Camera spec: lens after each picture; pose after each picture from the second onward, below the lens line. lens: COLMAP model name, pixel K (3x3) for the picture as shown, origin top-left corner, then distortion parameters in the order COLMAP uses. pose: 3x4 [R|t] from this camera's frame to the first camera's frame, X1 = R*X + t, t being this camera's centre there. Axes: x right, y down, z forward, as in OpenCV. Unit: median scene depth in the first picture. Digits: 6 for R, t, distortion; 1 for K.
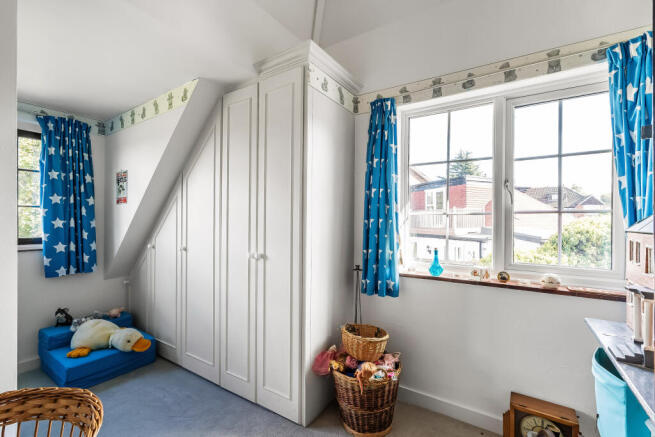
lens RADIAL K [[293.2, 0, 327.0], [0, 293.2, 221.1], [0, 0, 1]] dist [-0.002637, -0.001115]
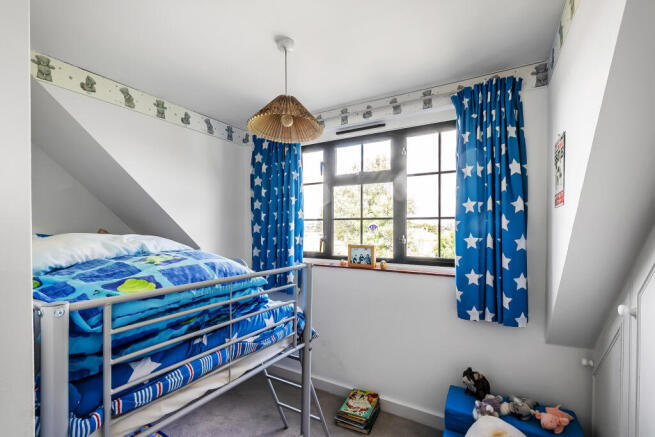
lens RADIAL K [[293.2, 0, 328.3], [0, 293.2, 227.6], [0, 0, 1]] dist [-0.002637, -0.001115]
pose [[0.064614, 0.004689, -0.997899, -0.254226], [0.000537, 0.999989, 0.004734, -0.027070], [0.997910, -0.000842, 0.064611, 0.605015]]
